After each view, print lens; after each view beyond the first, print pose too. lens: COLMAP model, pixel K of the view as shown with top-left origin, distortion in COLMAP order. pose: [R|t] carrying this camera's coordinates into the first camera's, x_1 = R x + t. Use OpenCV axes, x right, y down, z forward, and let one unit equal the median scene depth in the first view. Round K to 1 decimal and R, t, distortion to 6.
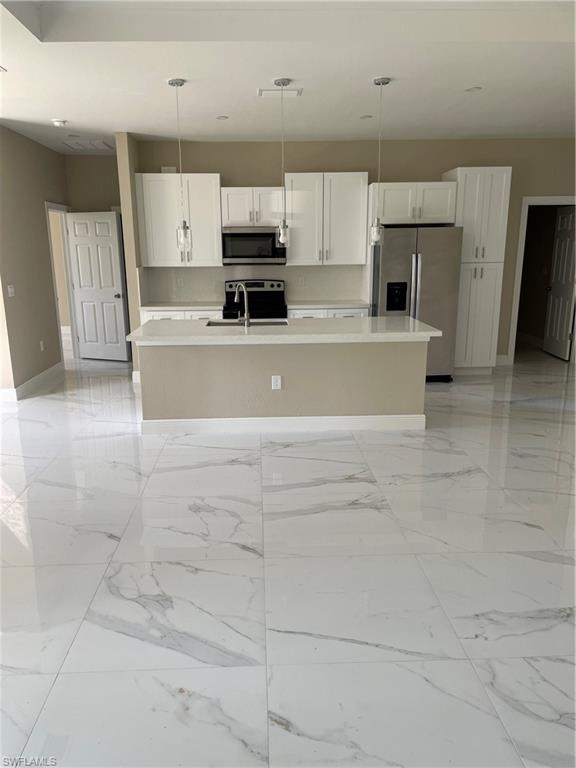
lens RADIAL K [[579.5, 0, 287.3], [0, 579.5, 384.4], [0, 0, 1]] dist [0.009105, -0.047394]
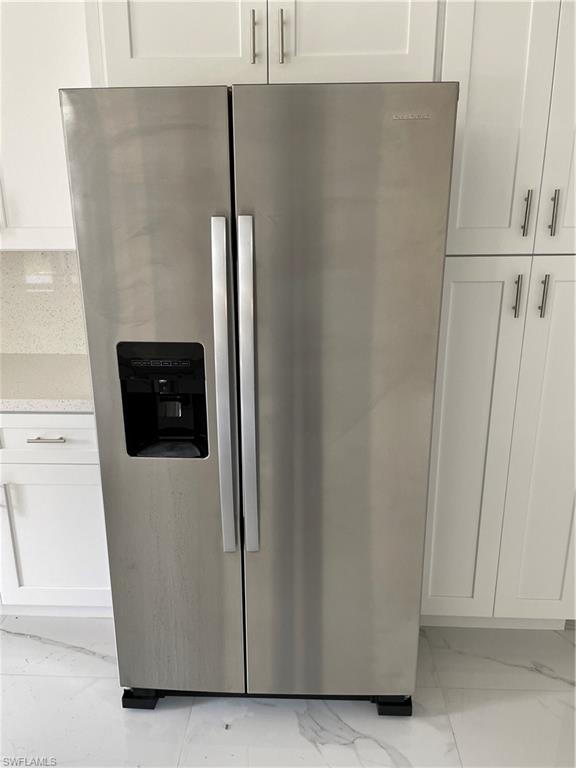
lens RADIAL K [[579.5, 0, 291.0], [0, 579.5, 392.4], [0, 0, 1]] dist [0.009105, -0.047394]
pose [[0.999313, 0.015157, -0.033816, 0.221001], [-0.014428, 0.999660, 0.021700, -0.145338], [0.034133, -0.021197, 0.999192, 0.700530]]
